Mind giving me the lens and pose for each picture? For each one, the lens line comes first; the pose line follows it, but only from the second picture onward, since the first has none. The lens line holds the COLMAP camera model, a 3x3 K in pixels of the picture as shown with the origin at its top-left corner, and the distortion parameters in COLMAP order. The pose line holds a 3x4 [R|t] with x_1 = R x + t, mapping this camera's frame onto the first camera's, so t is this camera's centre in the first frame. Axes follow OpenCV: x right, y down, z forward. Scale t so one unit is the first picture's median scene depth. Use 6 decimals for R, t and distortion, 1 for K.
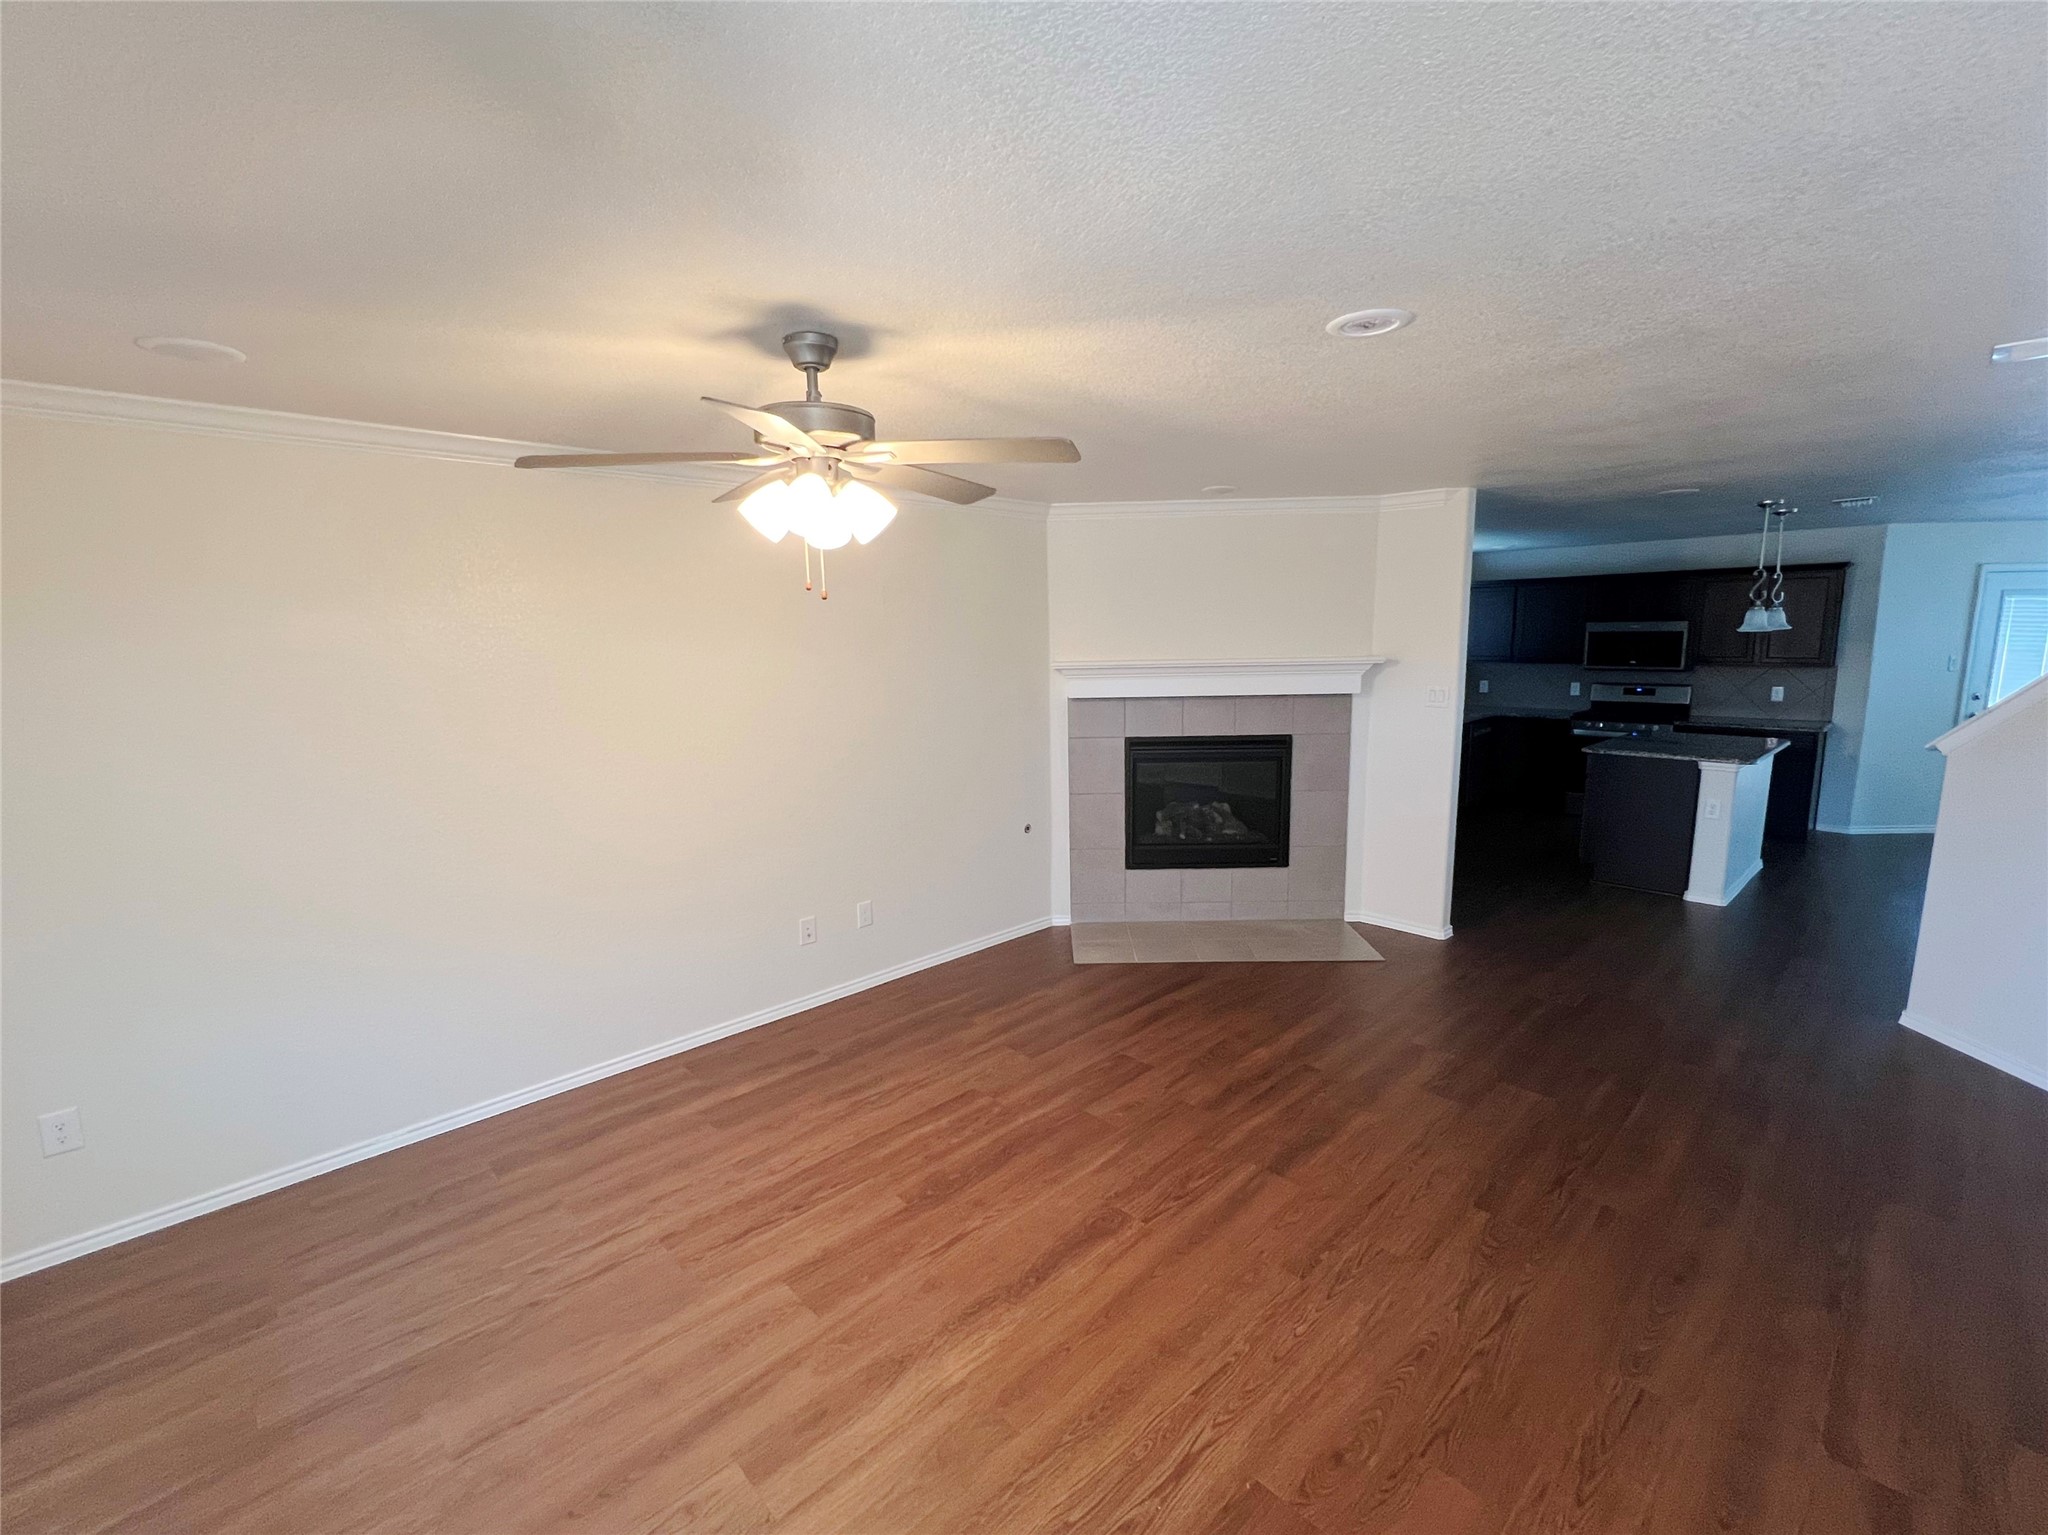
lens RADIAL K [[909.6, 0, 1024.0], [0, 909.6, 767.5], [0, 0, 1]] dist [0.000388, 0.000026]
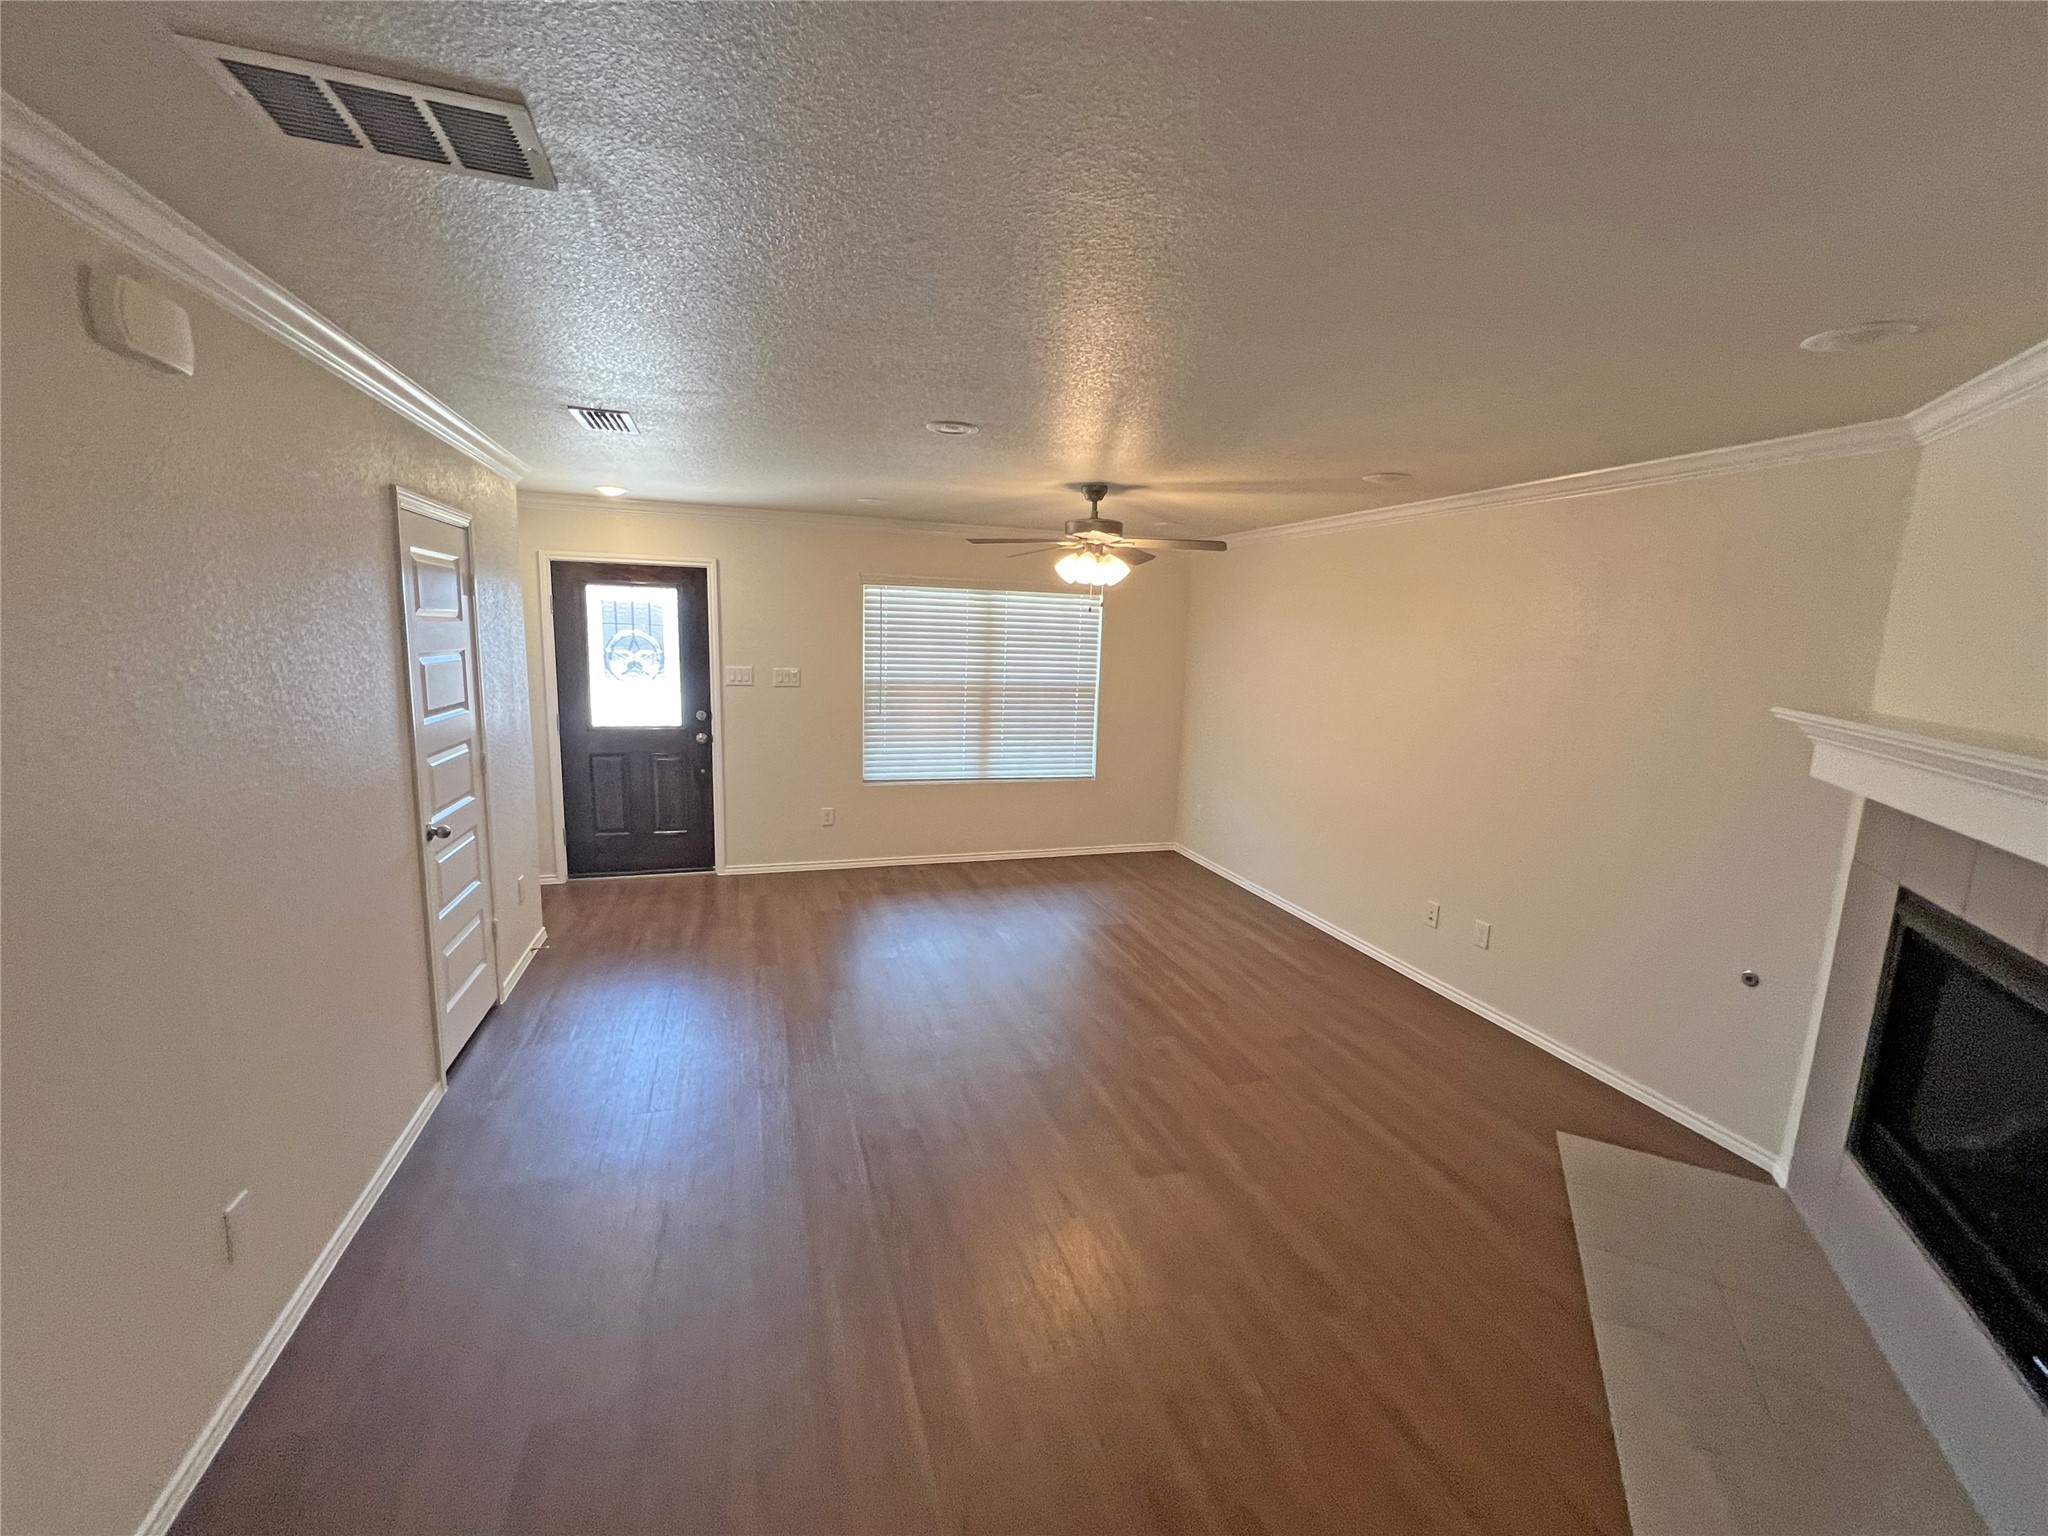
lens RADIAL K [[827.2, 0, 1024.0], [0, 827.2, 768.0], [0, 0, 1]] dist [-0.000125, -0.000019]
pose [[-0.436809, 0.150931, -0.886802, 1.067507], [-0.156592, 0.958014, 0.240183, -0.195227], [0.885820, 0.243781, -0.394834, 1.168691]]
